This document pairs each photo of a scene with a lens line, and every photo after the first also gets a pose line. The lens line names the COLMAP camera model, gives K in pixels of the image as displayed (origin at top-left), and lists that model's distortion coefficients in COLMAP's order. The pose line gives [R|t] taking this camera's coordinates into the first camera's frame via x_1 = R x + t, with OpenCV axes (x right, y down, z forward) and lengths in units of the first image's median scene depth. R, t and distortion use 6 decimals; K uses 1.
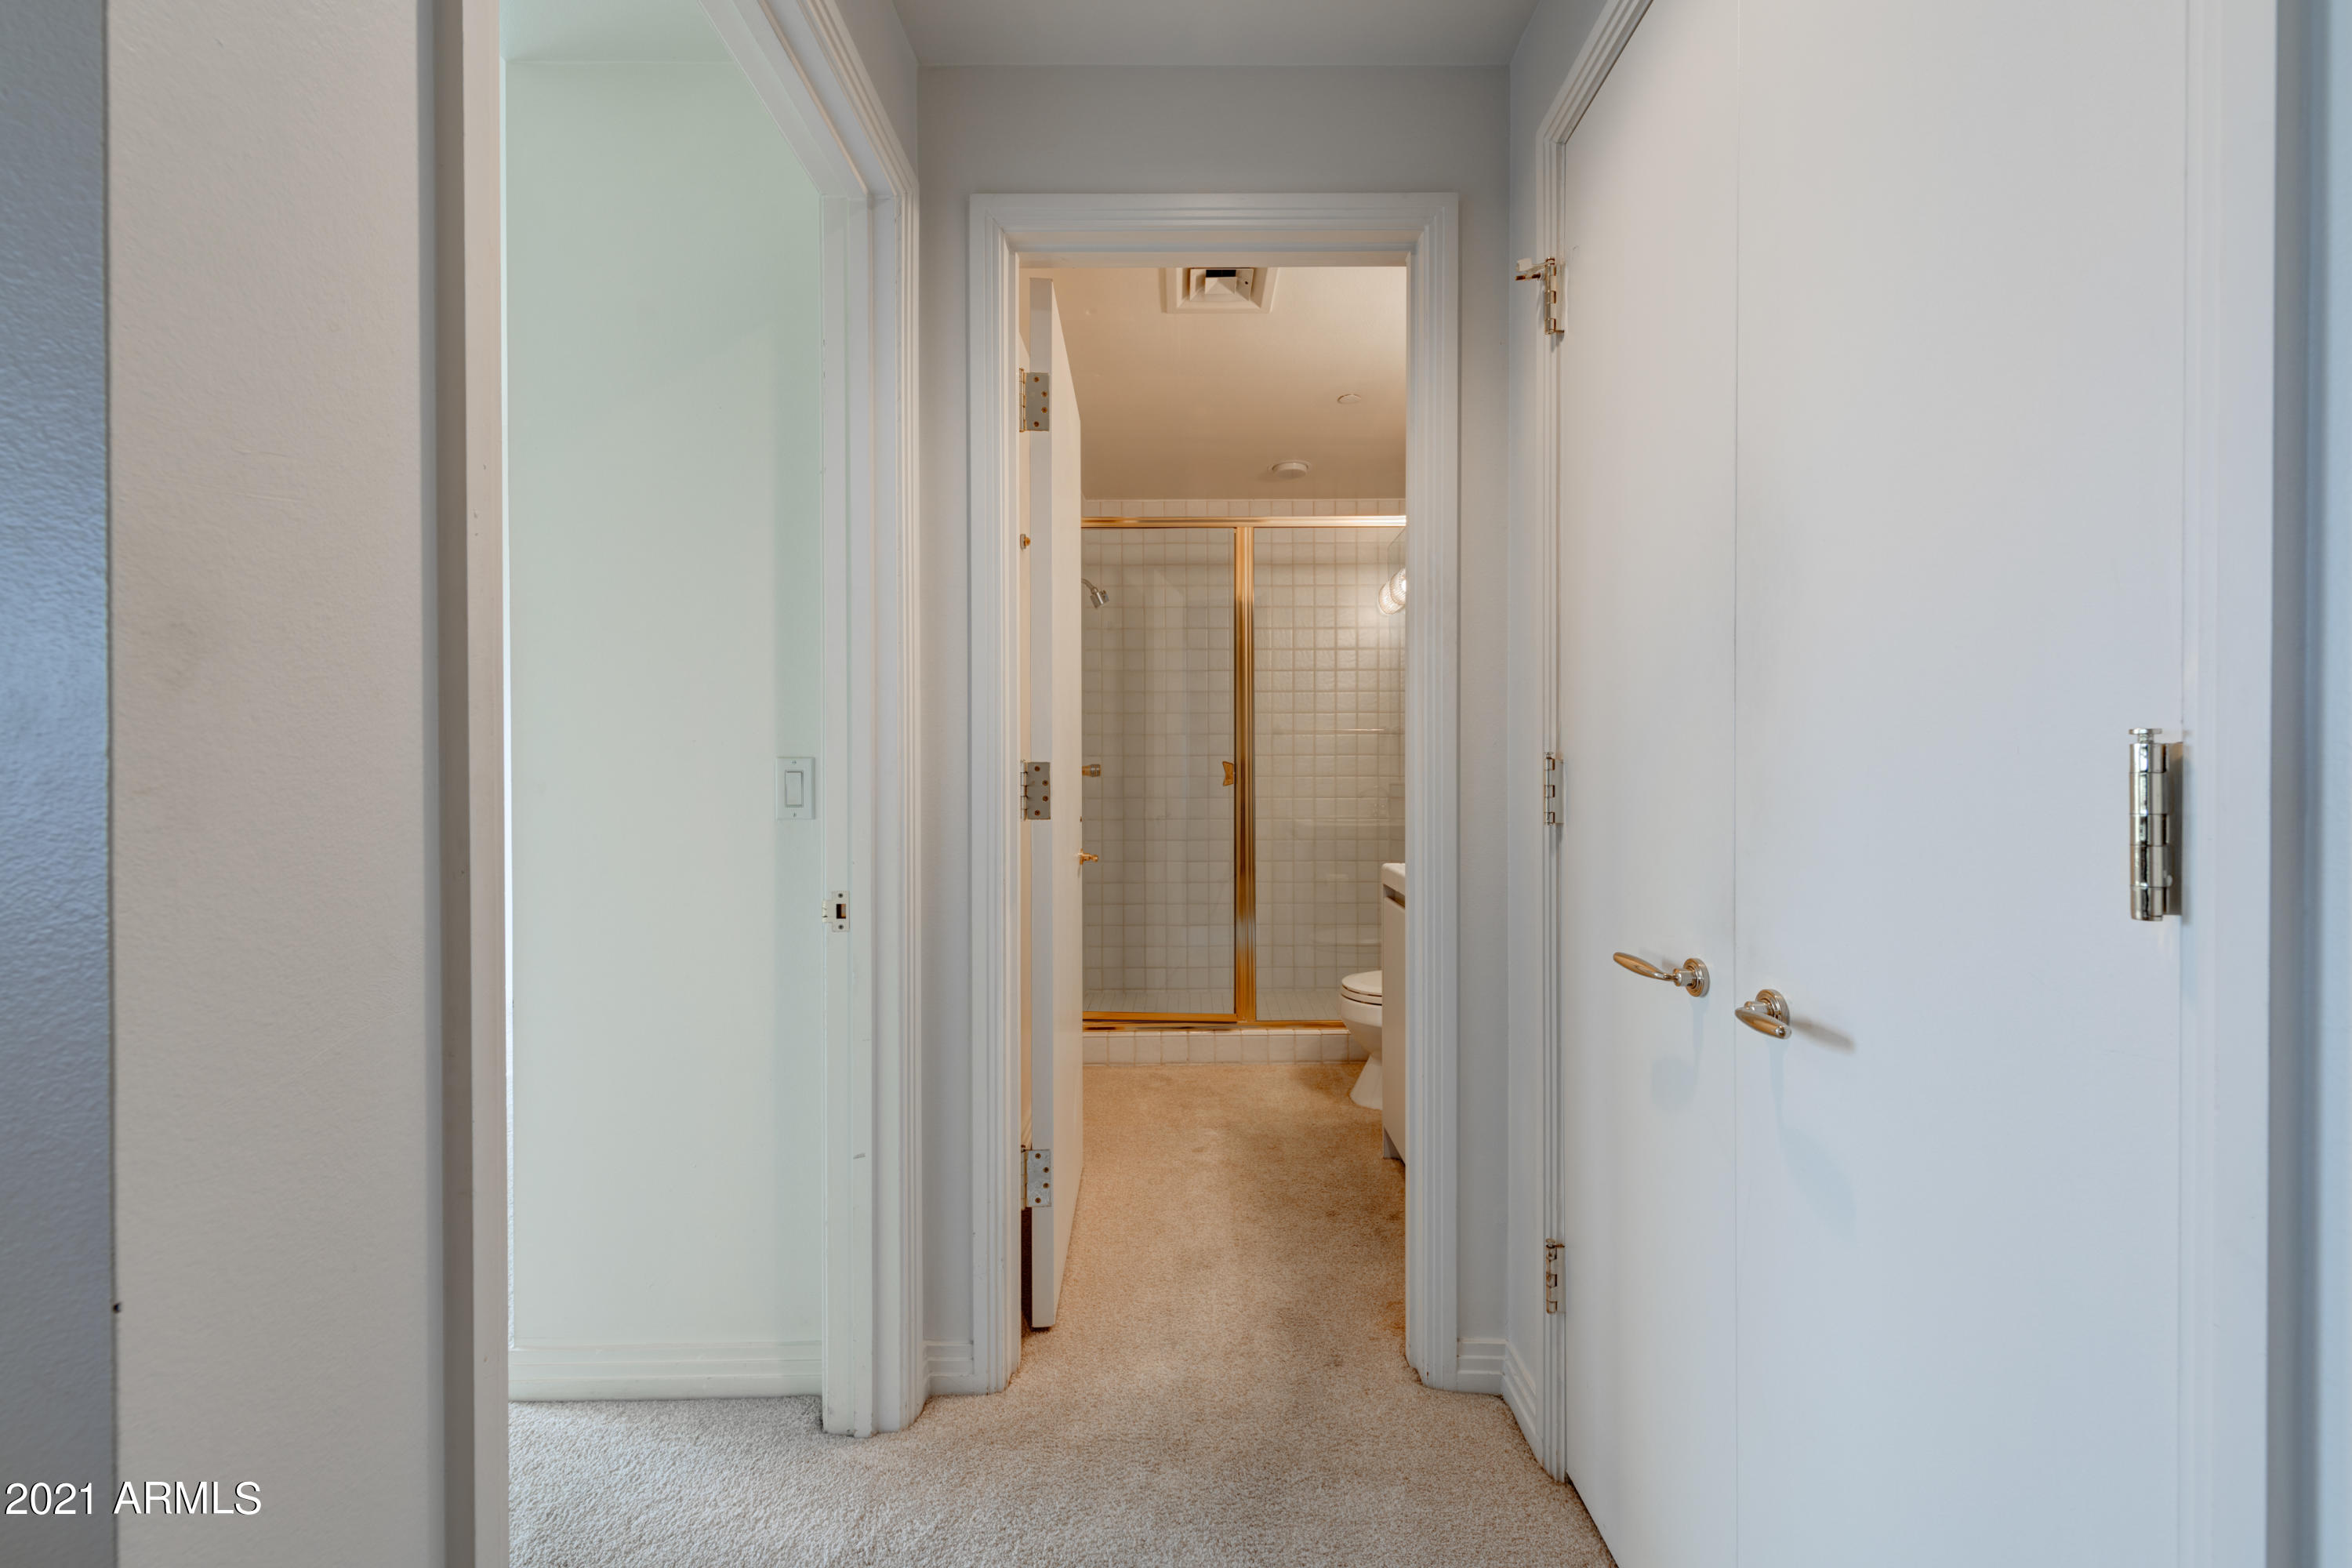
lens RADIAL K [[929.4, 0, 1176.3], [0, 929.4, 781.6], [0, 0, 1]] dist [0.011636, -0.001477]
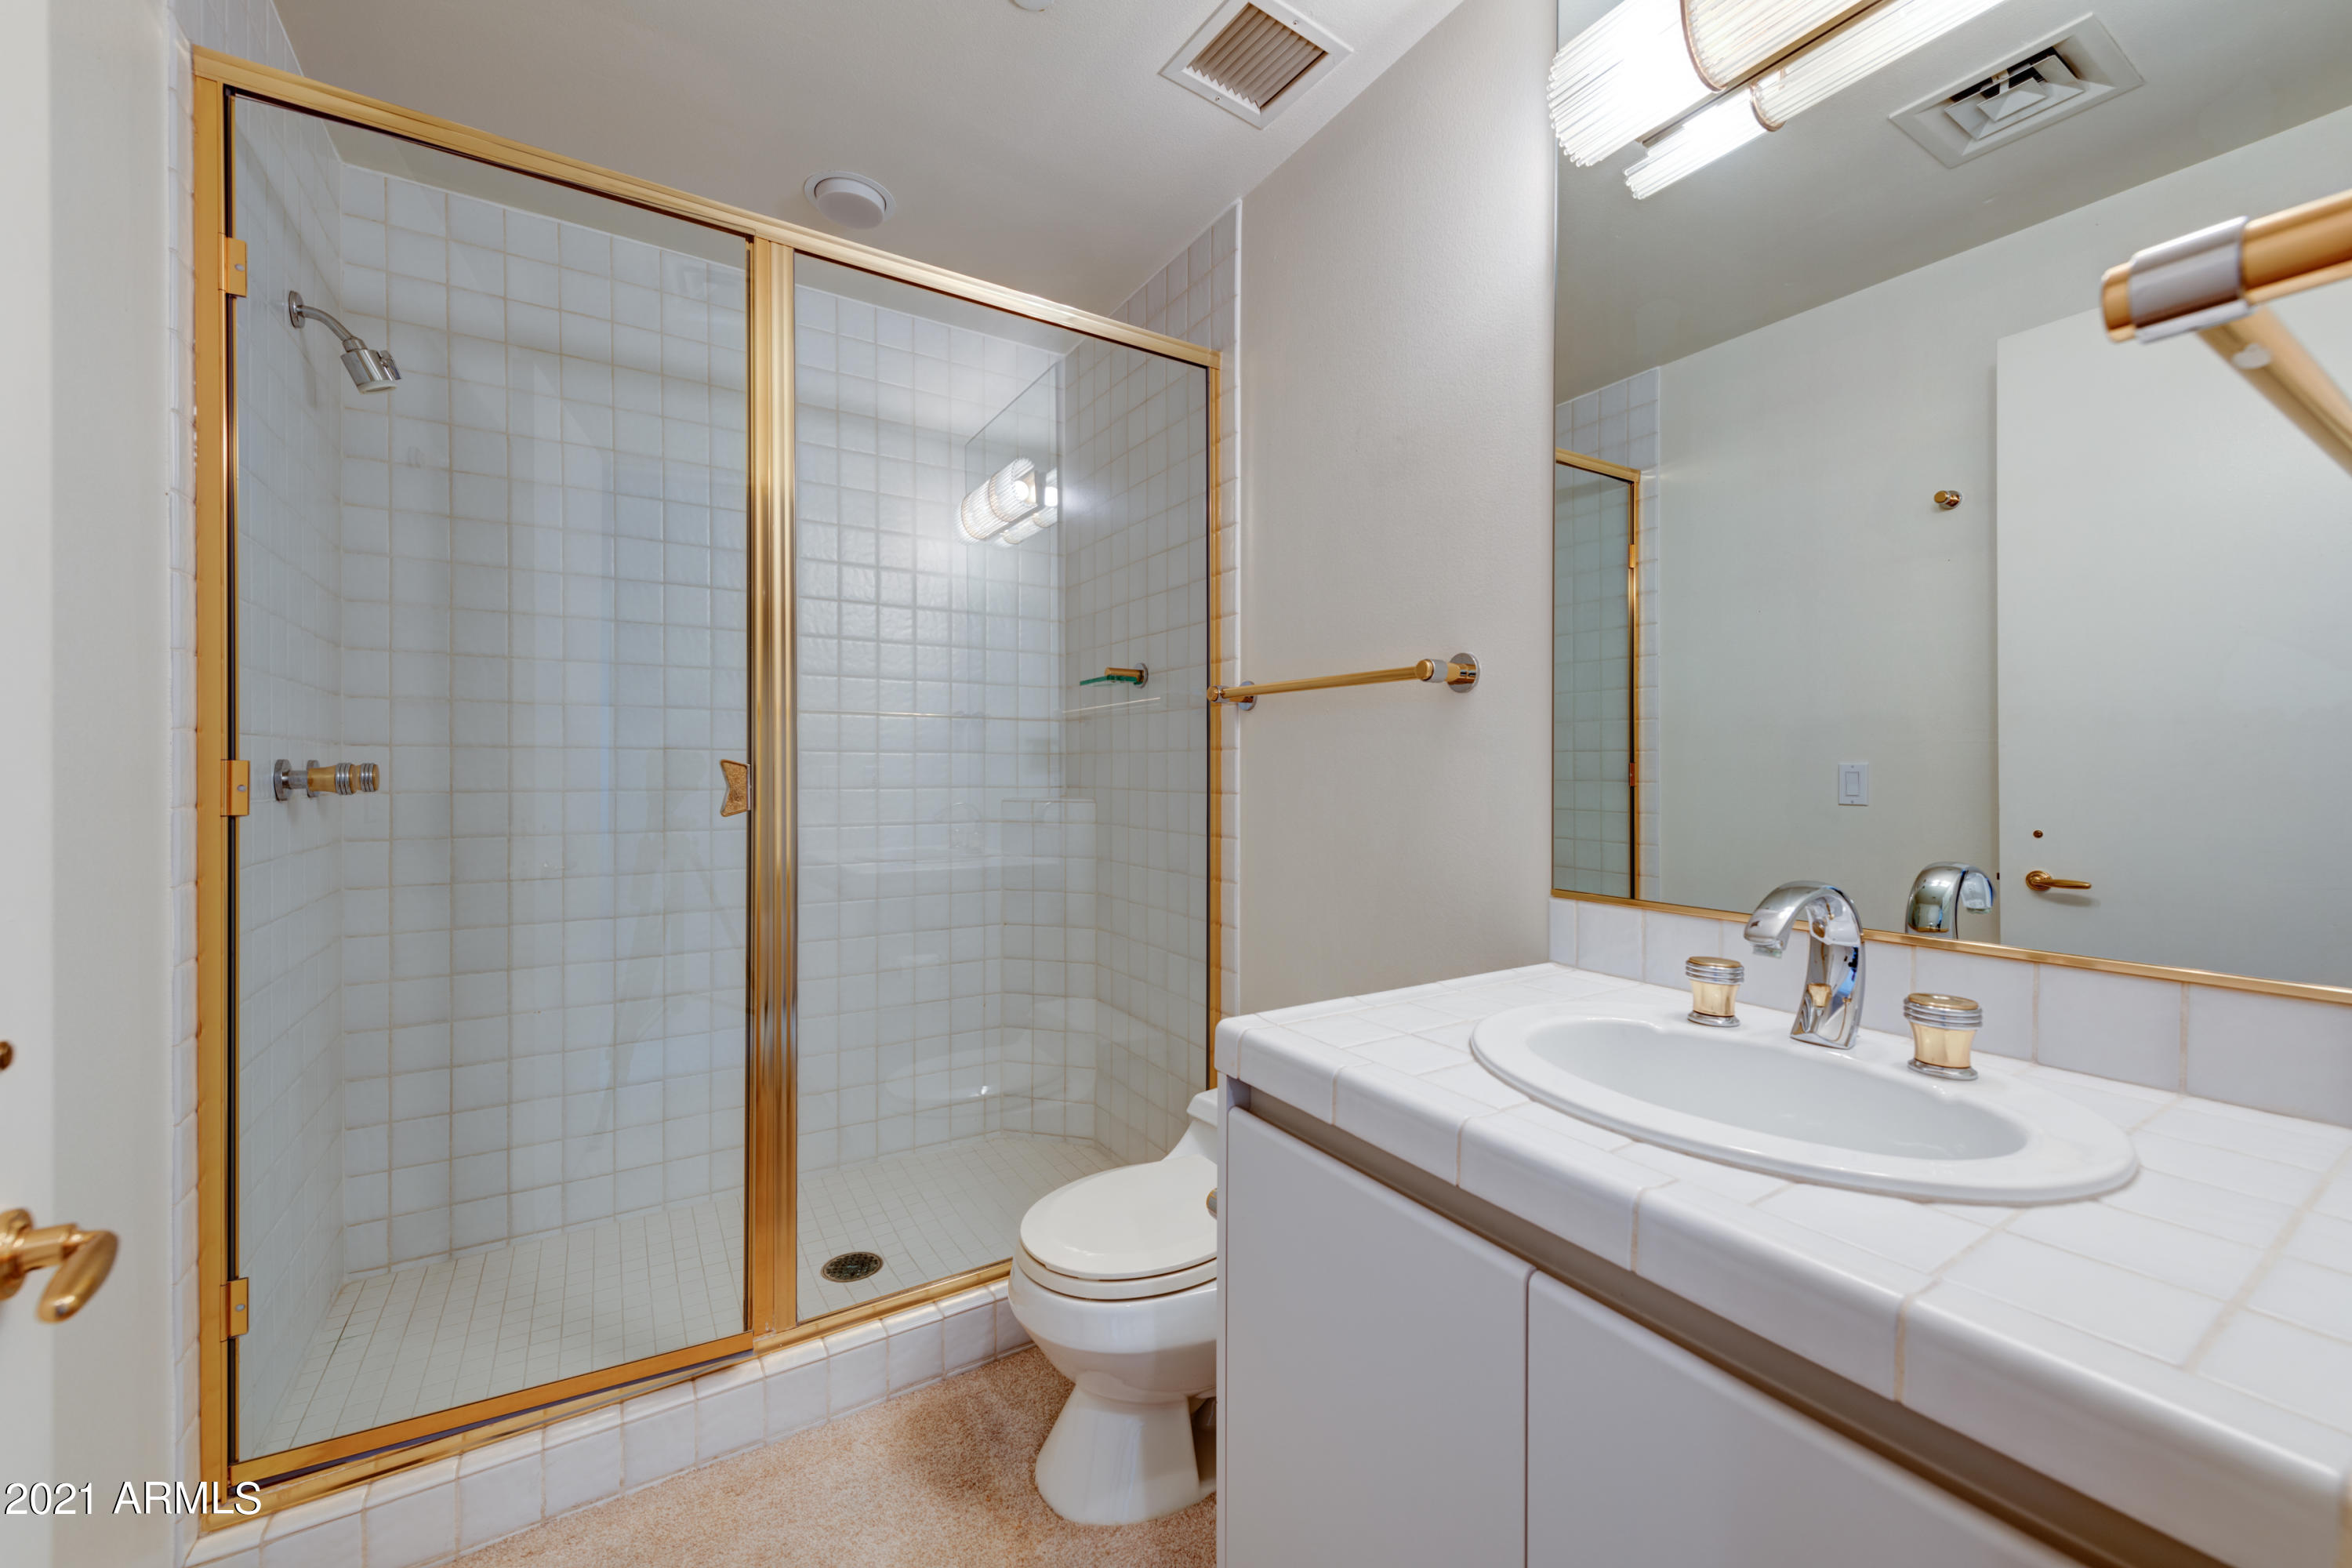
lens RADIAL K [[929.4, 0, 1192.1], [0, 929.4, 783.5], [0, 0, 1]] dist [0.011636, -0.001477]
pose [[0.840029, 0.000038, 0.542541, -0.000359], [0.002388, 0.999990, -0.003768, -0.006075], [-0.542536, 0.004460, 0.840021, 0.410415]]
